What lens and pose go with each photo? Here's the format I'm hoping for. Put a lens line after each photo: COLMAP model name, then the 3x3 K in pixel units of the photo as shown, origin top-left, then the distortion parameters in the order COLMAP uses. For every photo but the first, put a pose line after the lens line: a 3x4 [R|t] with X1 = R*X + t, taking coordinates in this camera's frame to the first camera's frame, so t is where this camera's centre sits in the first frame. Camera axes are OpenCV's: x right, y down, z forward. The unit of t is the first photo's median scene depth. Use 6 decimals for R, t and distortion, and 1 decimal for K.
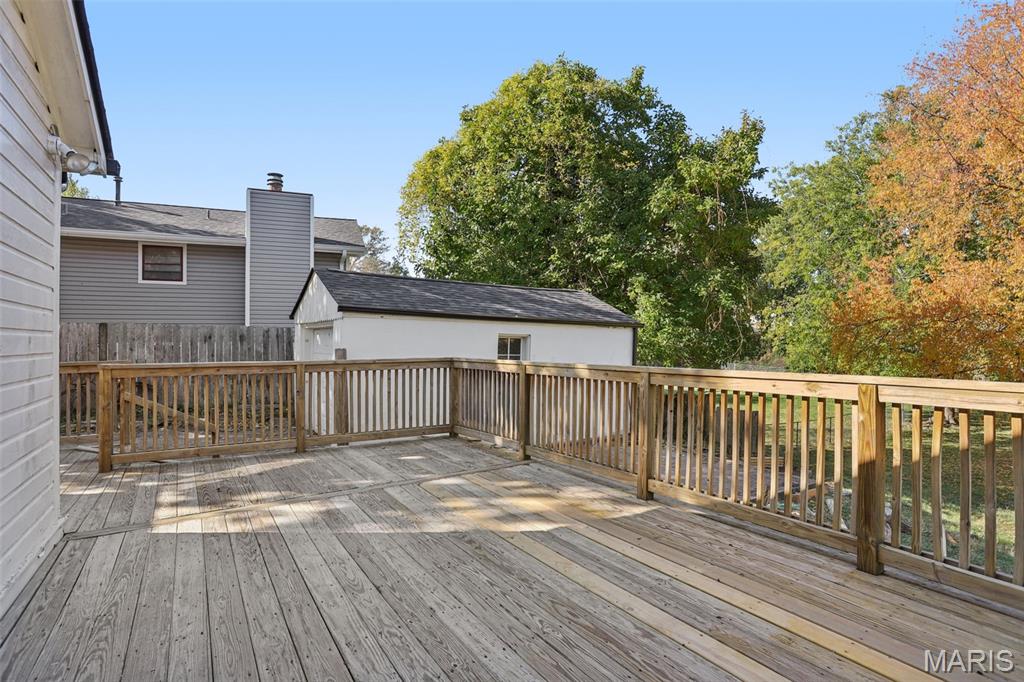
lens RADIAL K [[515.4, 0, 502.7], [0, 515.4, 339.6], [0, 0, 1]] dist [-0.049781, 0.014817]
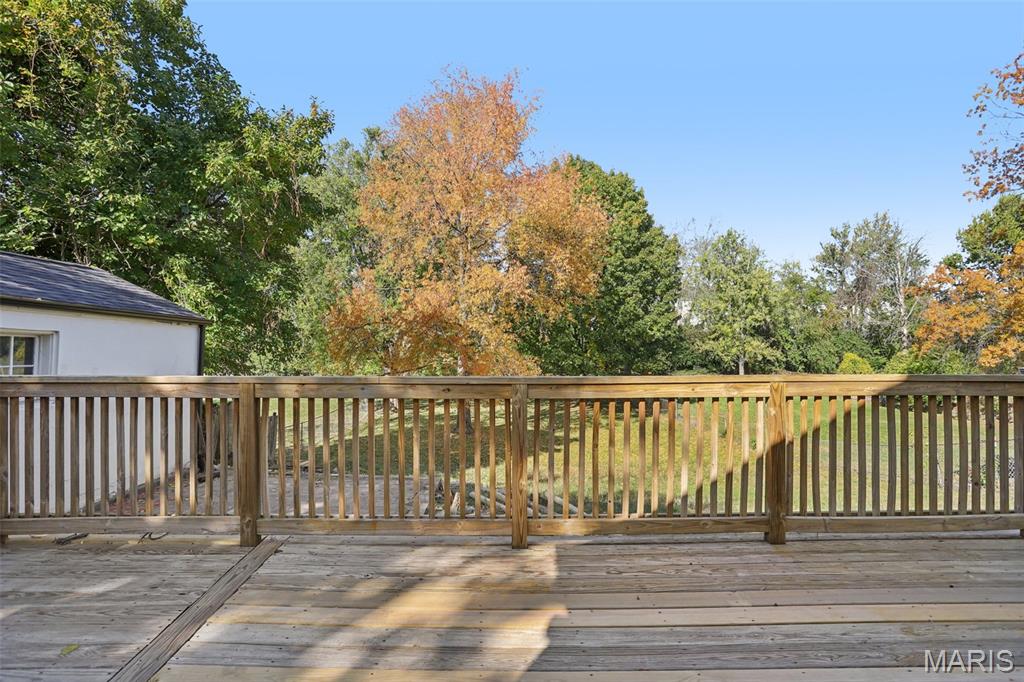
lens RADIAL K [[515.4, 0, 503.6], [0, 515.4, 344.9], [0, 0, 1]] dist [-0.049781, 0.014817]
pose [[0.529523, -0.001603, 0.848294, -0.122580], [-0.005255, 0.999973, 0.005170, 0.000070], [-0.848279, -0.007196, 0.529500, 0.187726]]
